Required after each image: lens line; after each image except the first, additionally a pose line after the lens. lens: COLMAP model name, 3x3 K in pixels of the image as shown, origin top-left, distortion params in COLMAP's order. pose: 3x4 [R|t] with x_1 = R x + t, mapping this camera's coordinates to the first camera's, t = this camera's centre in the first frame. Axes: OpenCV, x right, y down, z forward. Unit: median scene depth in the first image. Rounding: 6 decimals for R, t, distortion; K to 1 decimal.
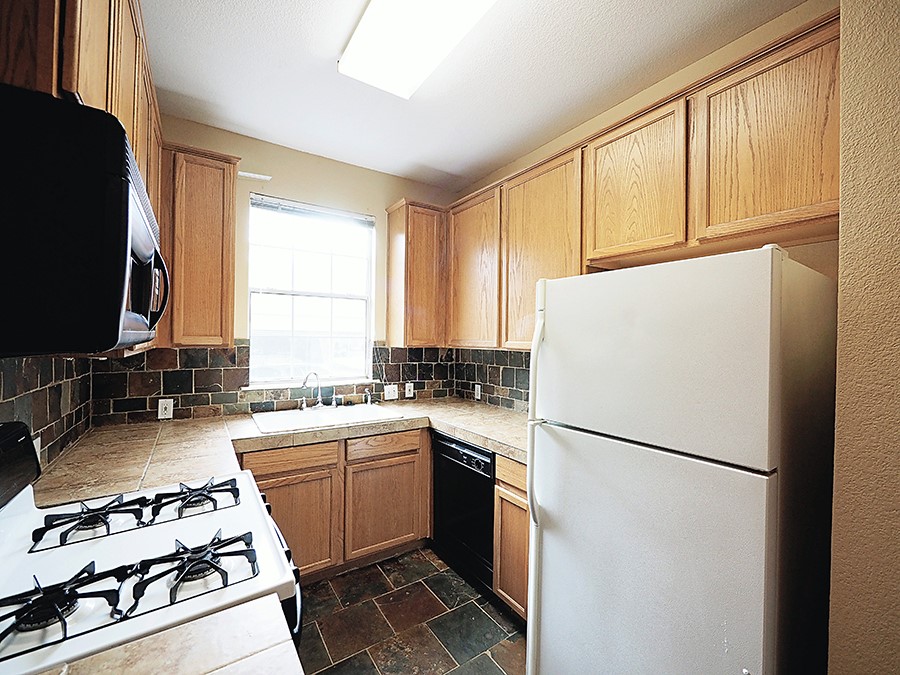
lens RADIAL K [[379.6, 0, 443.7], [0, 379.6, 340.0], [0, 0, 1]] dist [-0.006336, 0.001539]
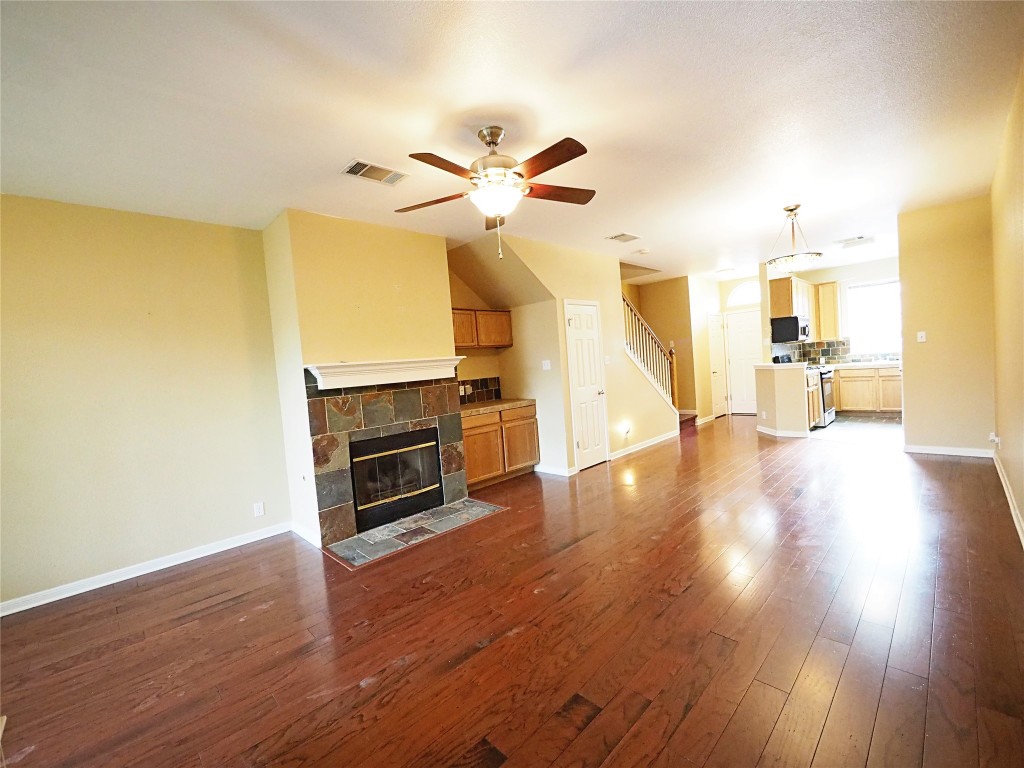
lens RADIAL K [[431.9, 0, 508.6], [0, 431.9, 385.6], [0, 0, 1]] dist [-0.006336, 0.001539]
pose [[0.186413, 0.022094, -0.982223, 2.381801], [0.075635, 0.996457, 0.036768, 0.054606], [0.979556, -0.081145, 0.184081, -2.320461]]
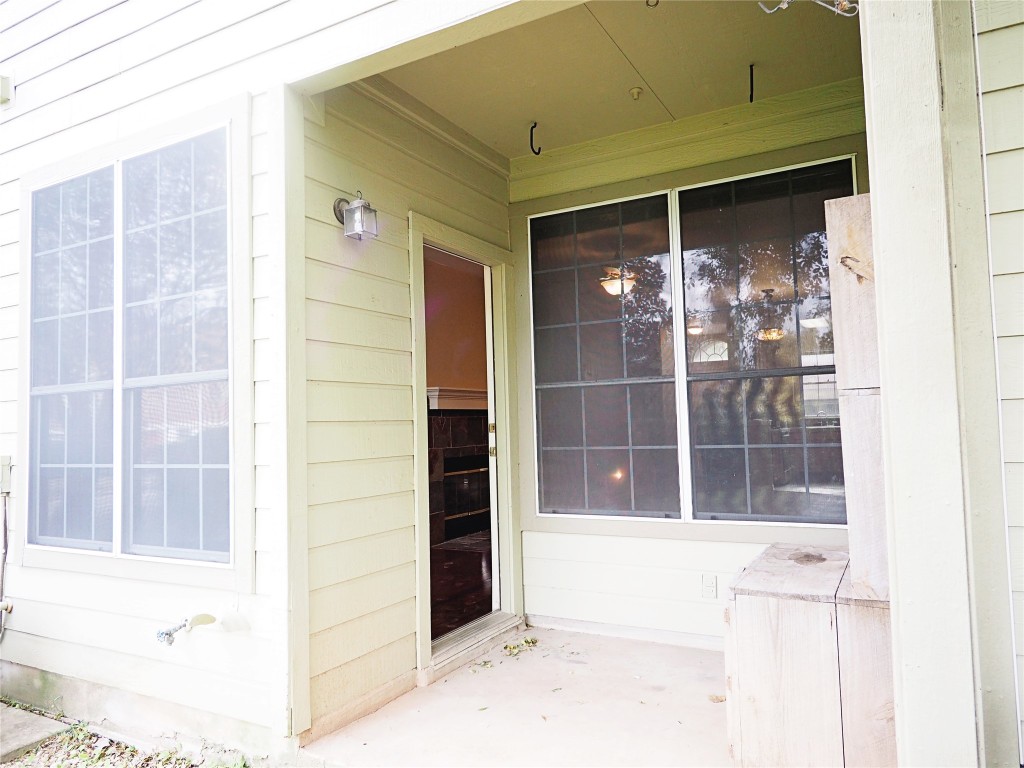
lens RADIAL K [[718.1, 0, 510.3], [0, 718.1, 382.6], [0, 0, 1]] dist [-0.000376, -0.000004]
pose [[0.469140, -0.068659, -0.880451, 3.371163], [0.024902, 0.997605, -0.064526, 0.149269], [0.882773, 0.008346, 0.469726, -3.602930]]
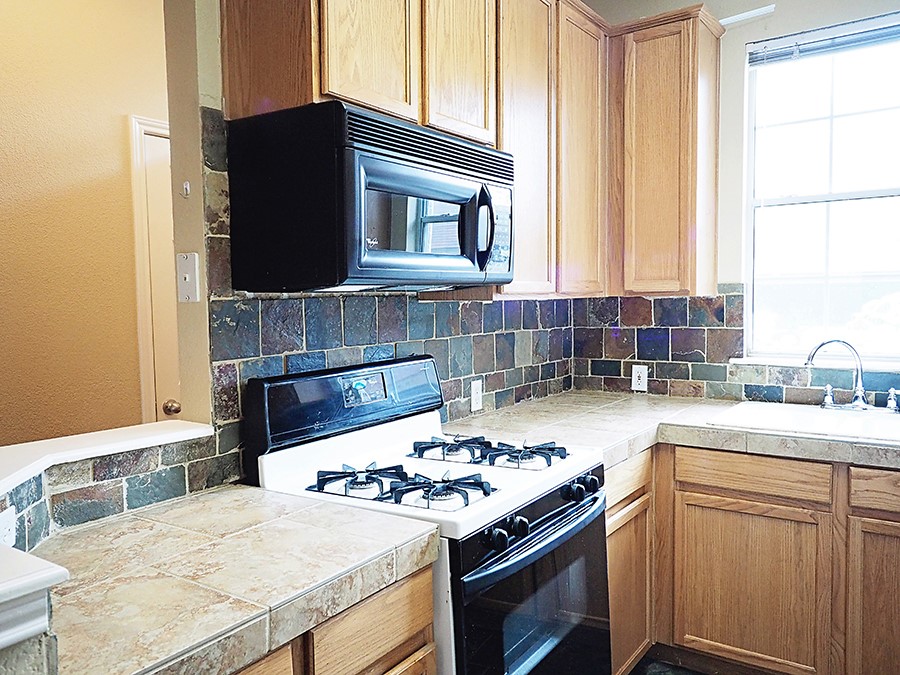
lens RADIAL K [[711.6, 0, 451.6], [0, 711.6, 339.3], [0, 0, 1]] dist [0.008580, 0.009562]
pose [[0.384911, 0.041139, -0.922036, 0.429646], [0.013946, 0.998633, 0.050379, 0.026523], [0.922848, -0.032250, 0.383811, 0.104210]]
